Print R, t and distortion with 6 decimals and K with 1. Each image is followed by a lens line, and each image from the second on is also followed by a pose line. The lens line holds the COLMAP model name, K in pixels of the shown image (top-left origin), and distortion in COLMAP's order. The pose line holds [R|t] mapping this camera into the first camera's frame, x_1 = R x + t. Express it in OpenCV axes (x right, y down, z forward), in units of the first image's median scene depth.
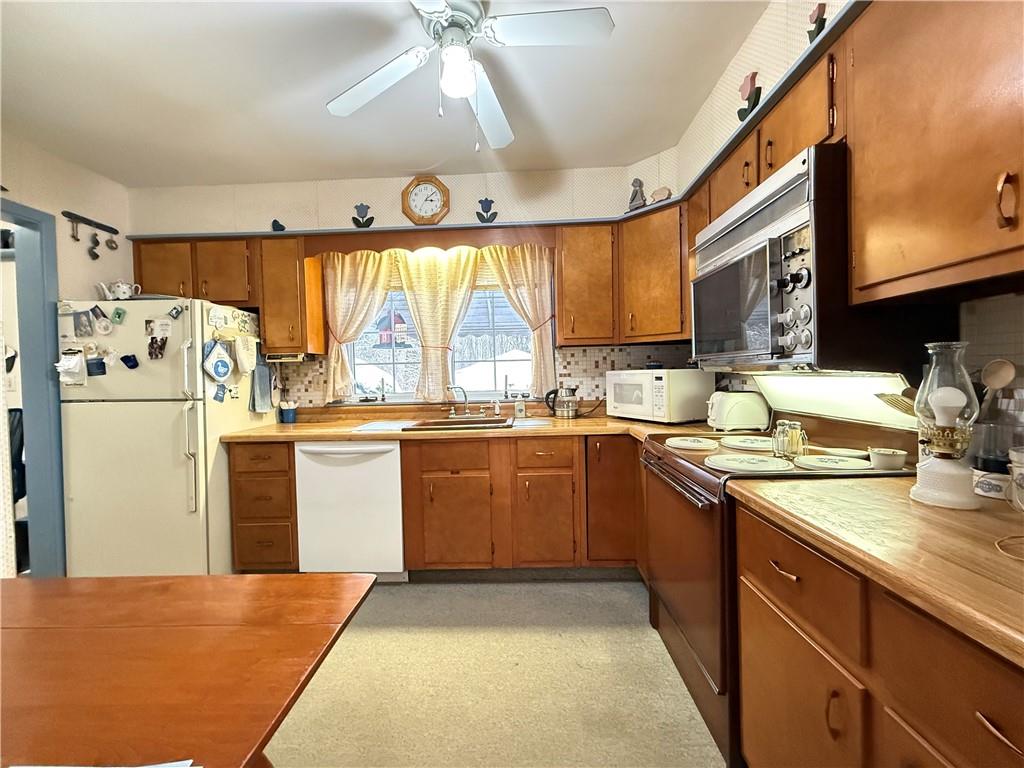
lens RADIAL K [[405.3, 0, 512.0], [0, 405.3, 384.0], [0, 0, 1]] dist [-0.002855, -0.000074]
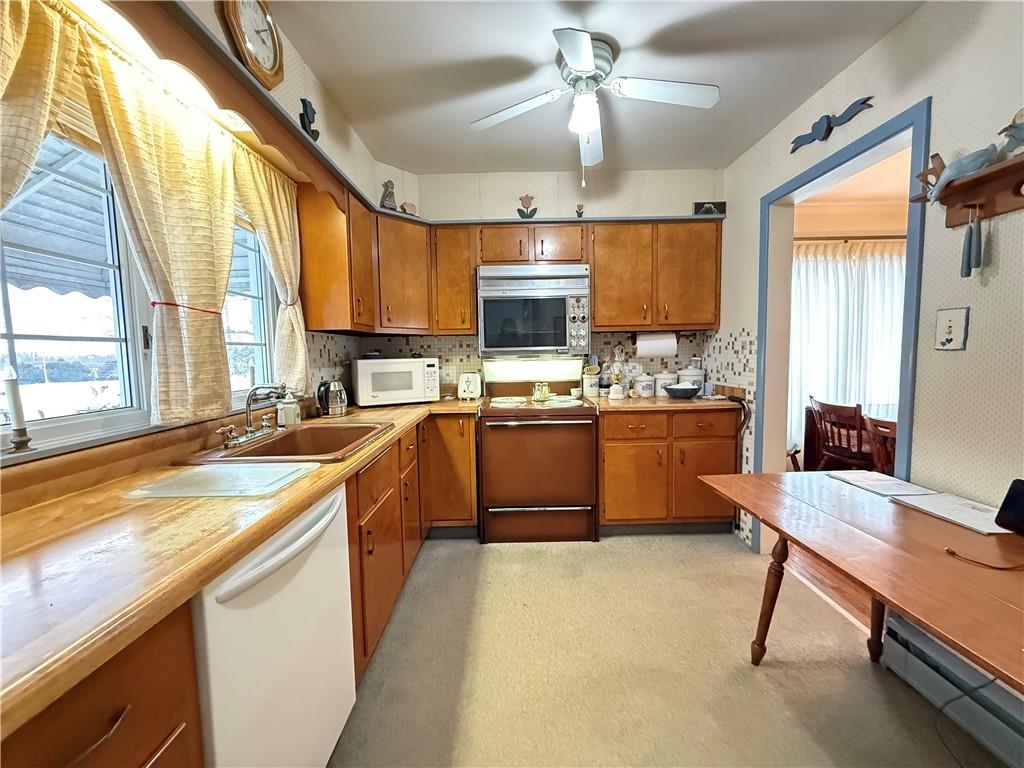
lens RADIAL K [[405.3, 0, 512.0], [0, 405.3, 384.0], [0, 0, 1]] dist [-0.002855, -0.000074]
pose [[-0.028965, -0.054076, 0.998117, -0.841328], [0.044685, 0.997467, 0.055338, -0.015049], [-0.998581, 0.046204, -0.026475, 0.766957]]
